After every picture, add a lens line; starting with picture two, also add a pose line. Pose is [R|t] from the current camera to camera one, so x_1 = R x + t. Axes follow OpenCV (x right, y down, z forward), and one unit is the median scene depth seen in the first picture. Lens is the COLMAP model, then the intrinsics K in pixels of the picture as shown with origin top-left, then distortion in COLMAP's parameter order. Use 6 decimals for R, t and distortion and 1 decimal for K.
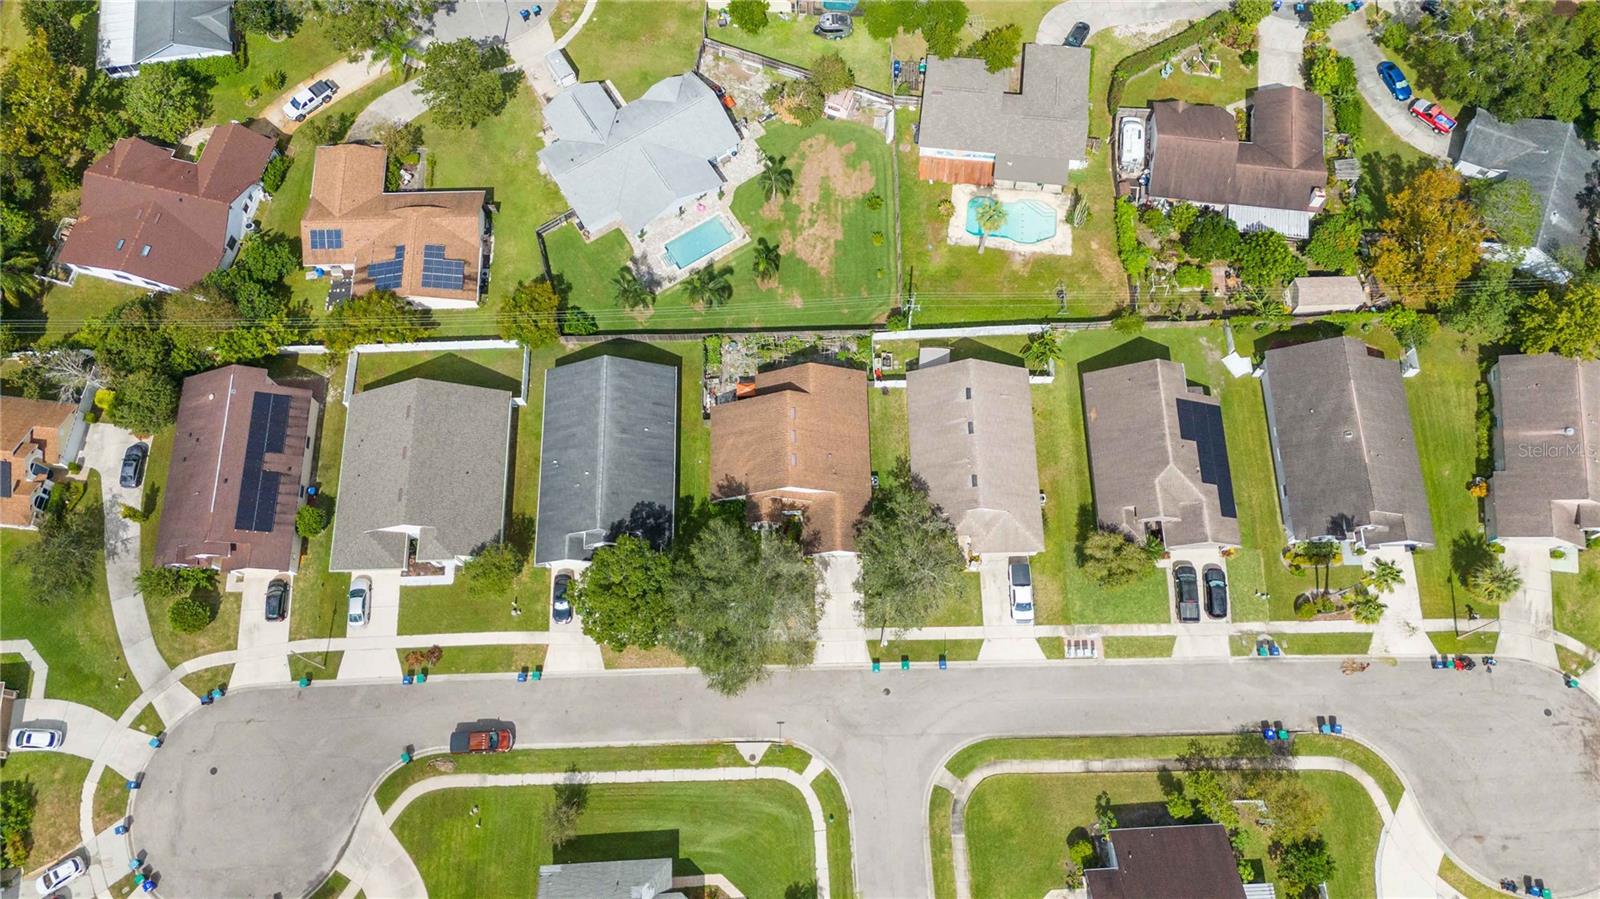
lens RADIAL K [[1172.7, 0, 799.5], [0, 1172.7, 447.7], [0, 0, 1]] dist [0.059523, -0.052604]
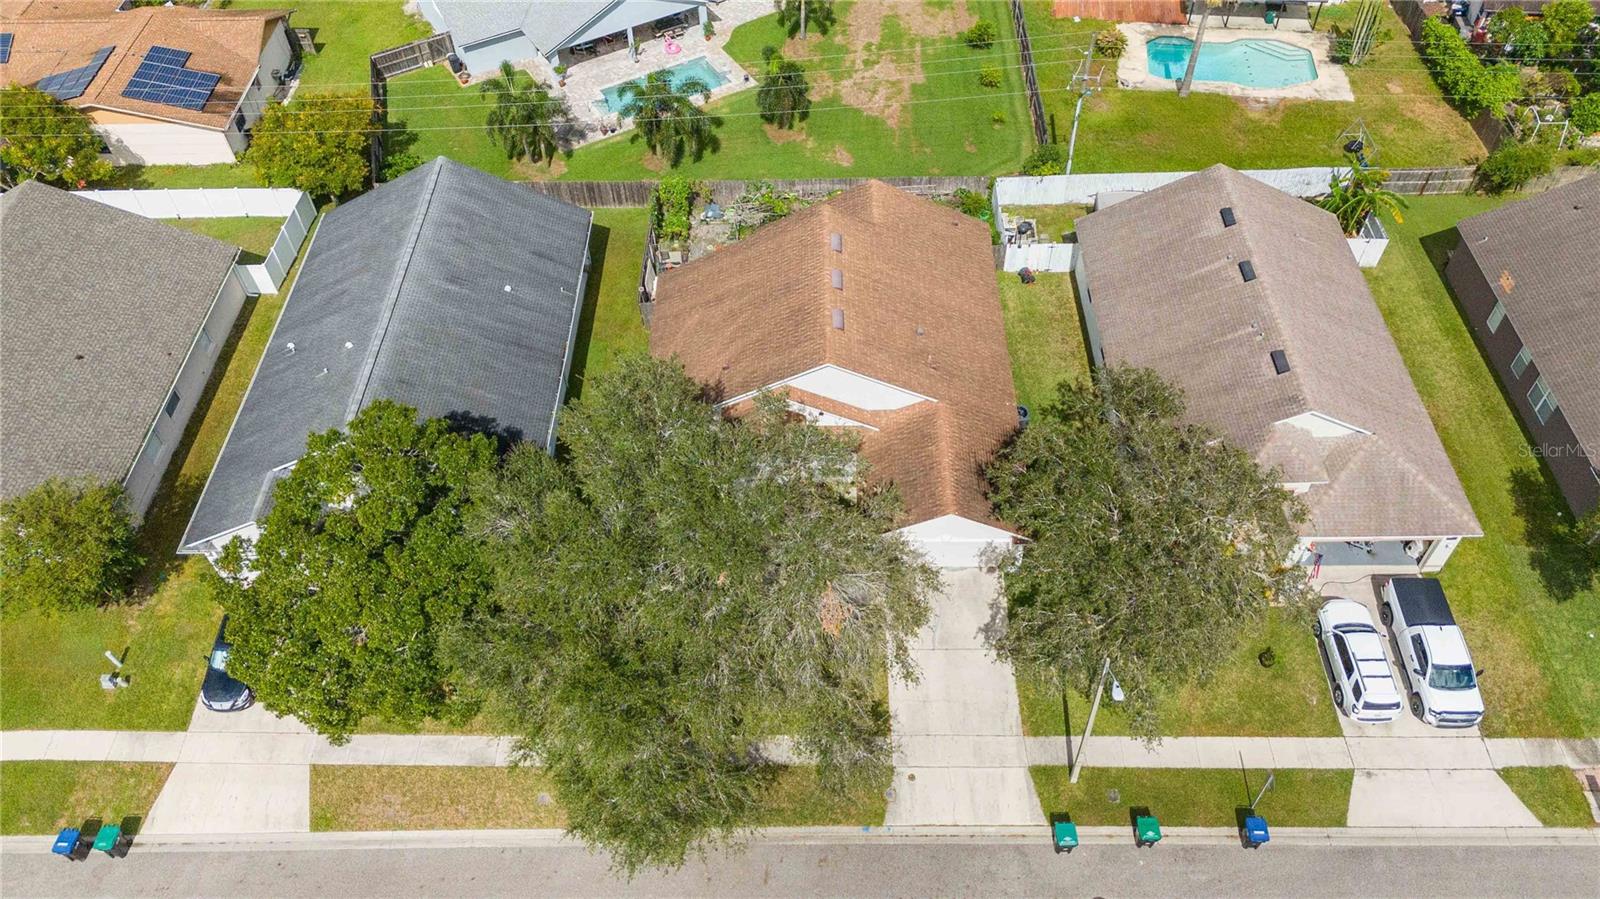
lens RADIAL K [[1172.7, 0, 801.7], [0, 1172.7, 449.5], [0, 0, 1]] dist [0.059523, -0.052604]
pose [[0.999696, 0.016782, -0.018041, -0.009347], [-0.022024, 0.936893, -0.348921, 0.199453], [0.011047, 0.349212, 0.936979, 0.609078]]
